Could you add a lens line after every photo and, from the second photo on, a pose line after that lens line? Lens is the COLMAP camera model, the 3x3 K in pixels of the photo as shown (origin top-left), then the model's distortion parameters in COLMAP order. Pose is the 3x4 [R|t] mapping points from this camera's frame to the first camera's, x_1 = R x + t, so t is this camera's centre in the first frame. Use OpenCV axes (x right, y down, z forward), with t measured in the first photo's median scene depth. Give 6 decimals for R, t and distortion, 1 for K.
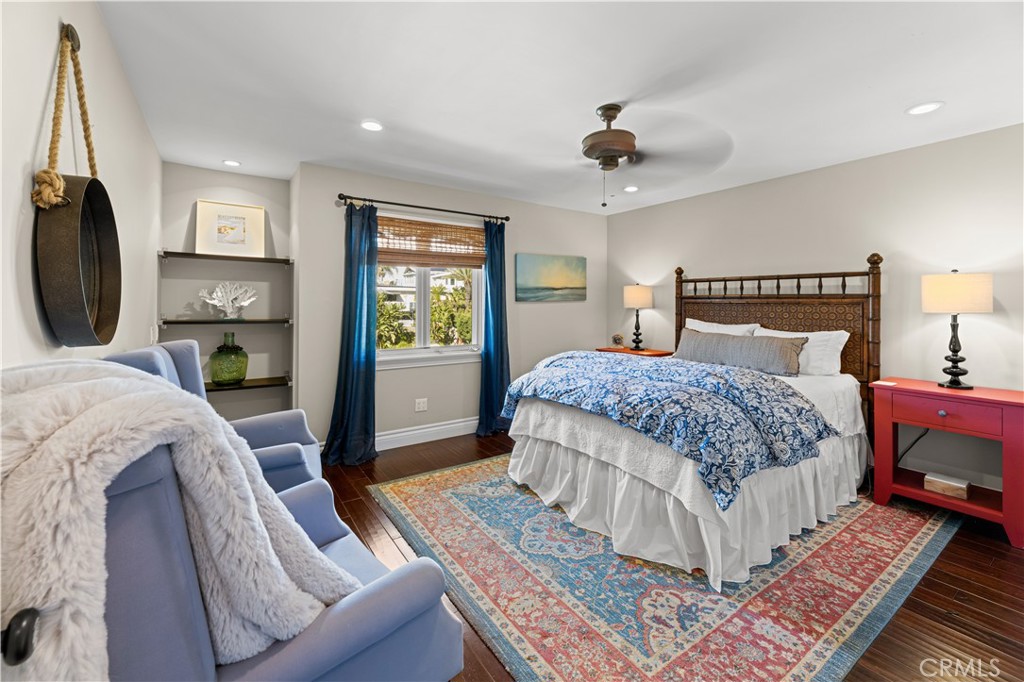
lens RADIAL K [[421.9, 0, 513.7], [0, 421.9, 308.0], [0, 0, 1]] dist [0.000769, 0.000043]
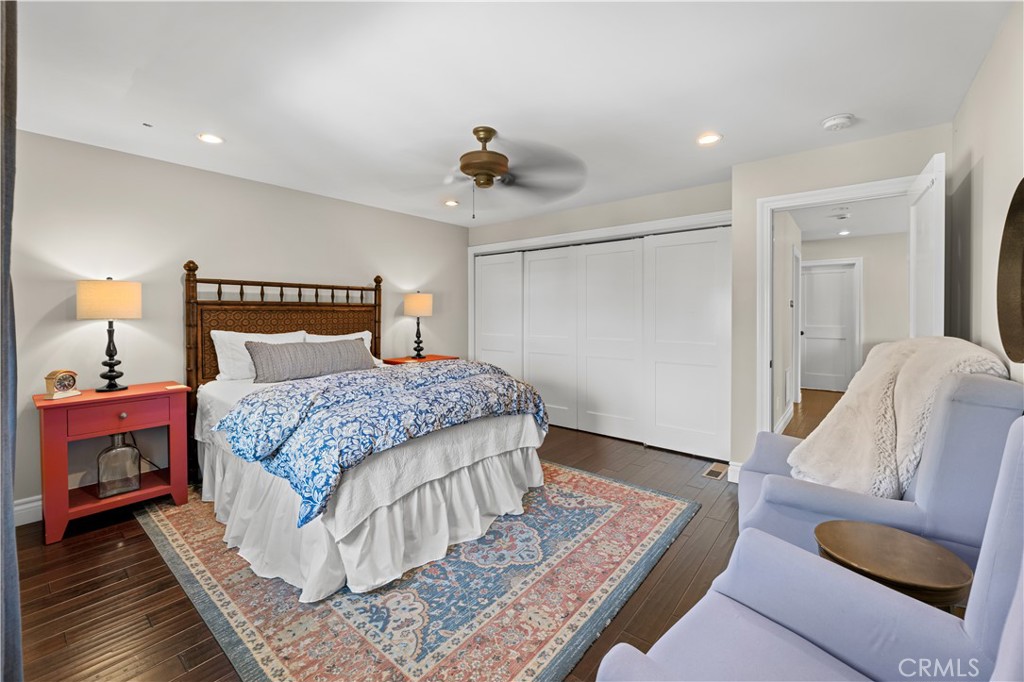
lens RADIAL K [[418.9, 0, 512.5], [0, 418.9, 317.4], [0, 0, 1]] dist [0.000598, 0.000239]
pose [[-0.275902, -0.017441, 0.961028, -0.645100], [0.009811, 0.999732, 0.020960, -0.013095], [-0.961136, 0.015211, -0.275657, 0.955624]]
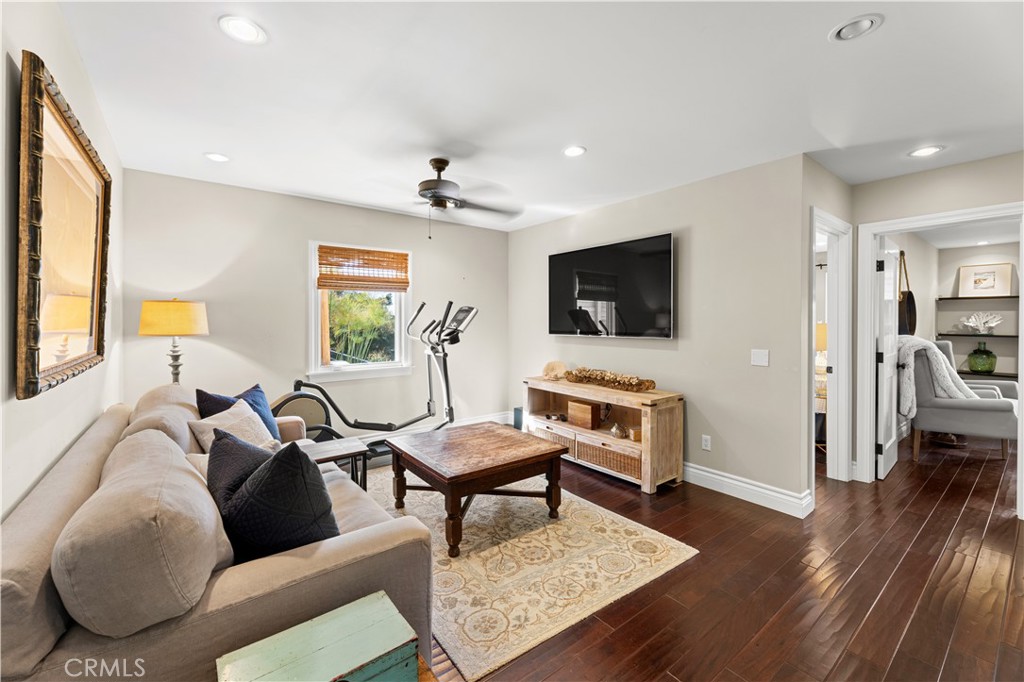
lens RADIAL K [[418.9, 0, 512.5], [0, 418.9, 317.4], [0, 0, 1]] dist [0.000598, 0.000239]
pose [[0.054649, -0.014169, -0.998405, 1.269628], [-0.012450, 0.999812, -0.014870, 0.010784], [0.998428, 0.013243, 0.054463, -1.364919]]
